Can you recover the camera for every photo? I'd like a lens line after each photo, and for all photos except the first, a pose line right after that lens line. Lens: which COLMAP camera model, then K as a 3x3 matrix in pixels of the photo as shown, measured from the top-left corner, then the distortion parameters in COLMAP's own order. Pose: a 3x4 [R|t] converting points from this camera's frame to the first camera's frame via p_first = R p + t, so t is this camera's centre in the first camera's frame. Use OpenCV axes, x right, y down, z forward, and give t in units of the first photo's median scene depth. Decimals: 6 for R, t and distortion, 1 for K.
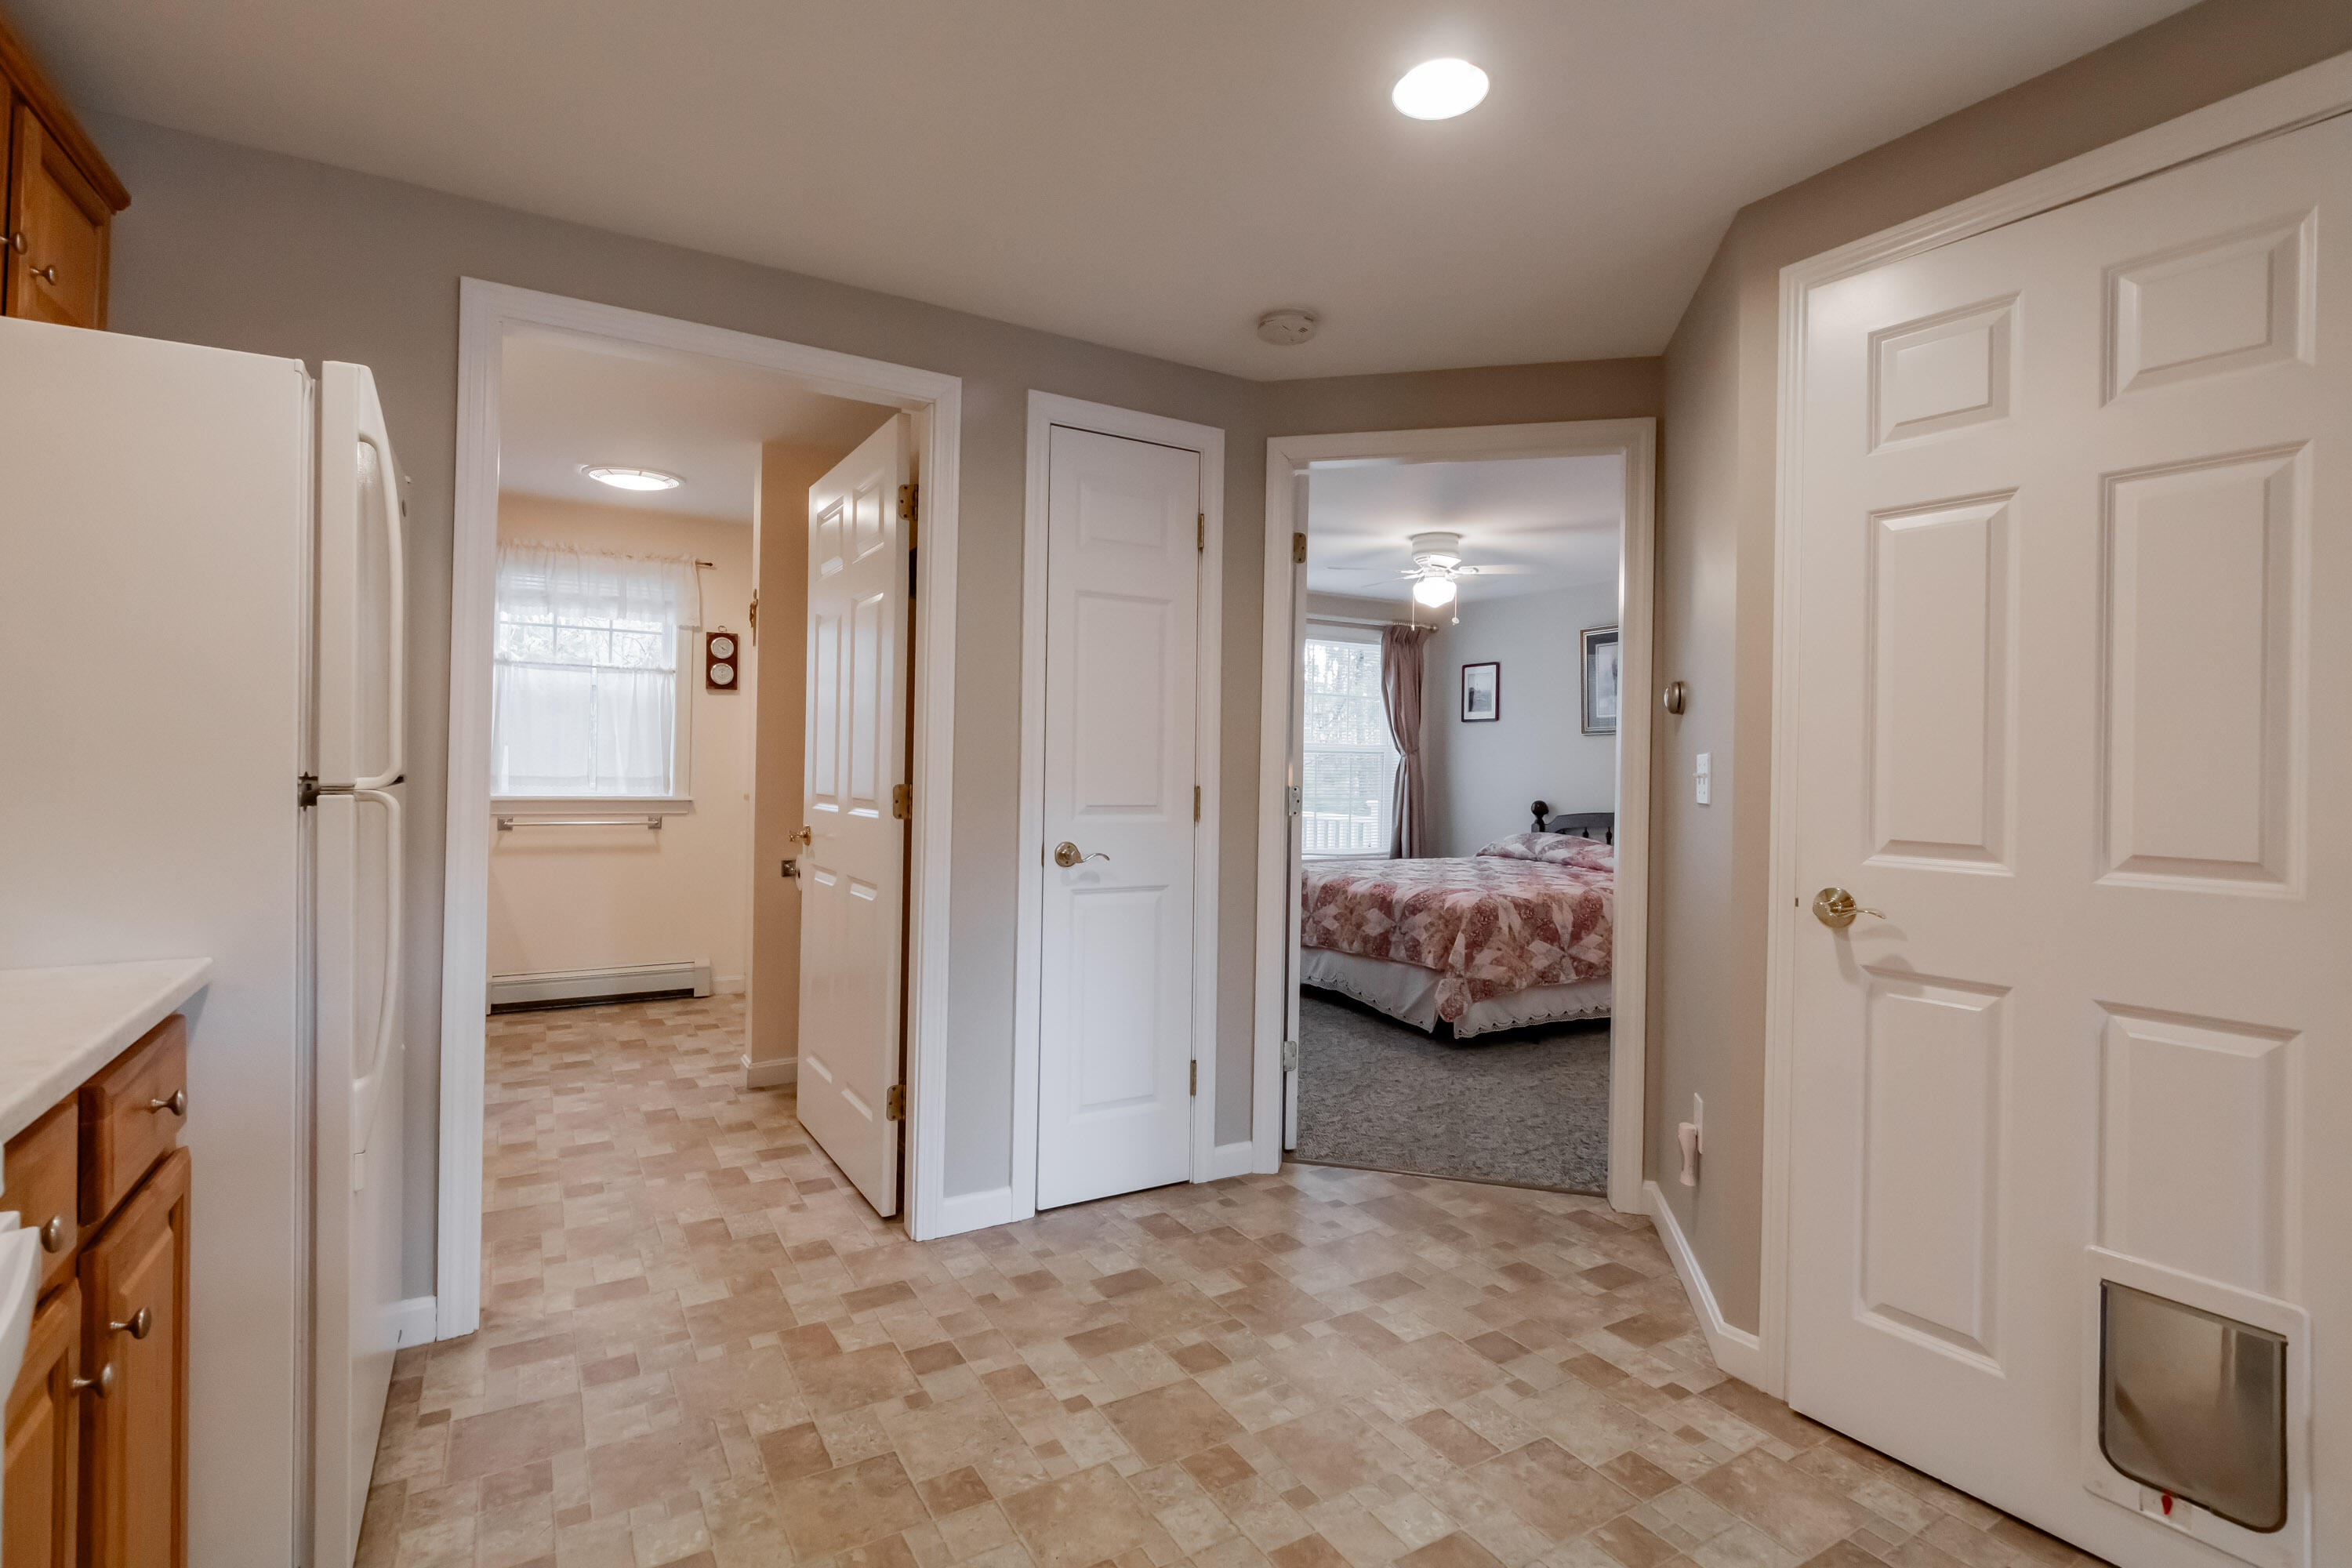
lens RADIAL K [[1109.7, 0, 1192.8], [0, 1109.7, 764.1], [0, 0, 1]] dist [-0.000082, -0.000016]
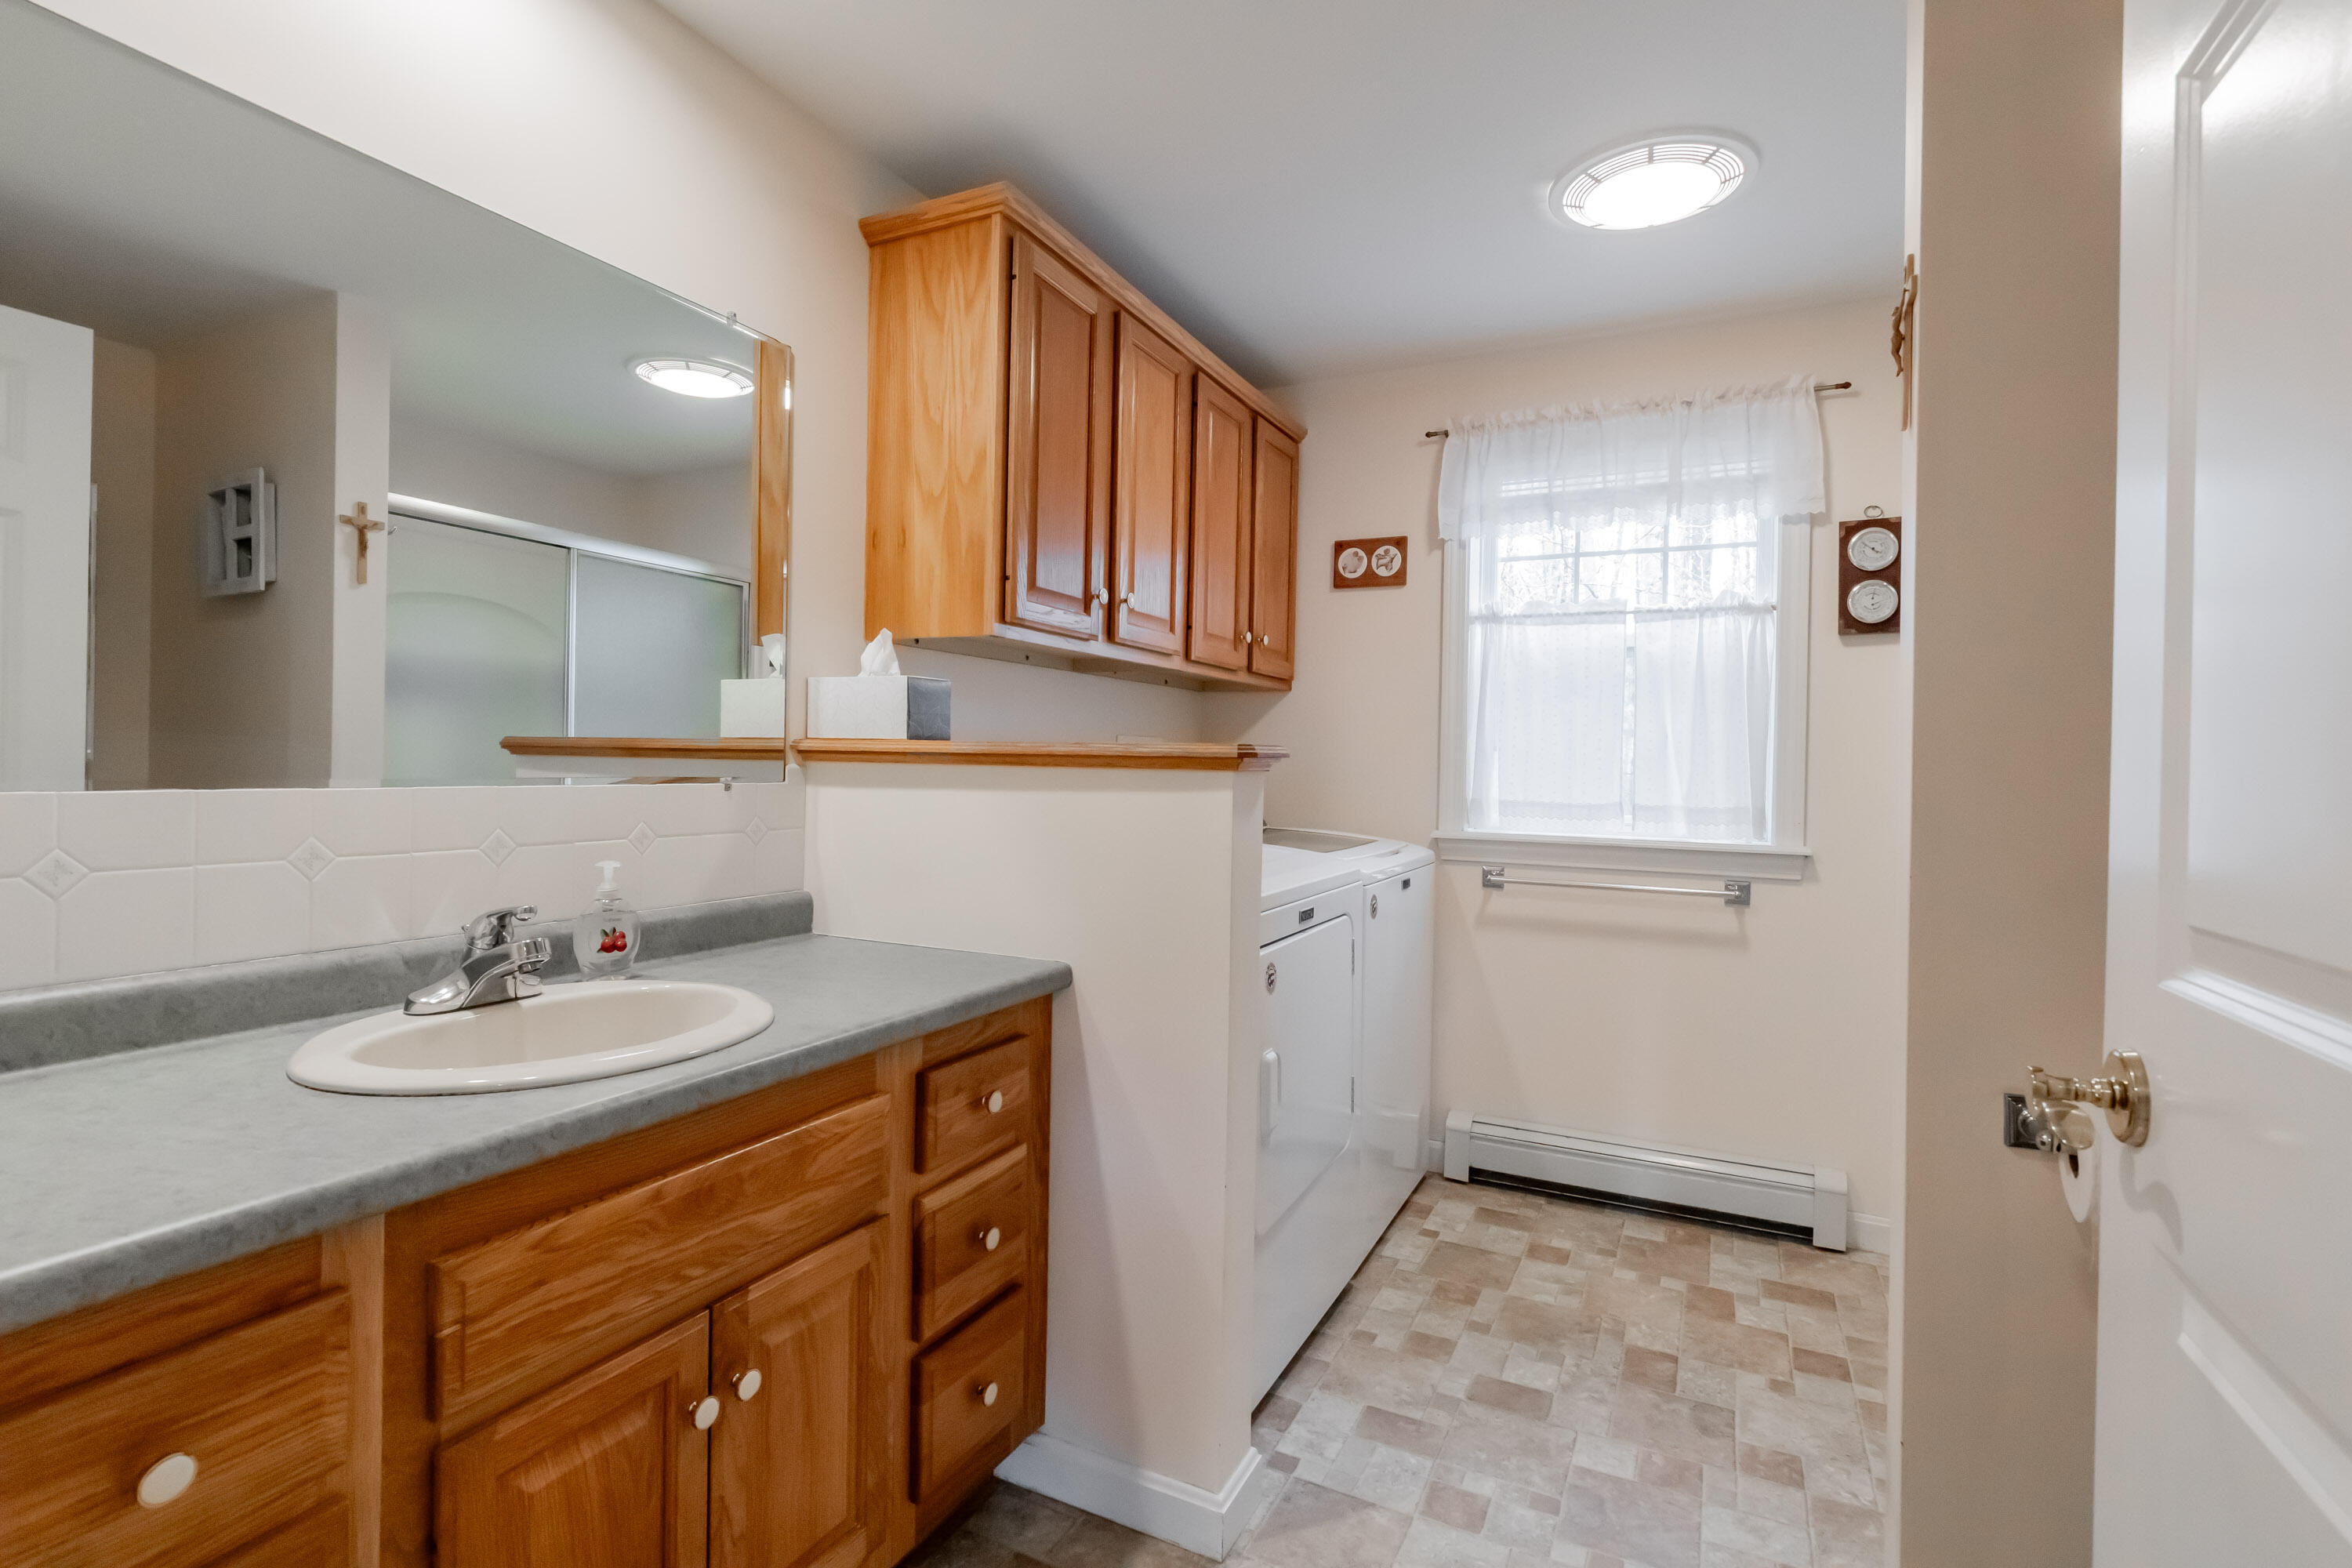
lens RADIAL K [[1109.7, 0, 1192.8], [0, 1109.7, 764.1], [0, 0, 1]] dist [-0.000082, -0.000016]
pose [[0.542612, -0.010349, -0.839920, -0.179172], [-0.009231, 0.999790, -0.018282, 0.002766], [0.839933, 0.017673, 0.542402, 0.493576]]
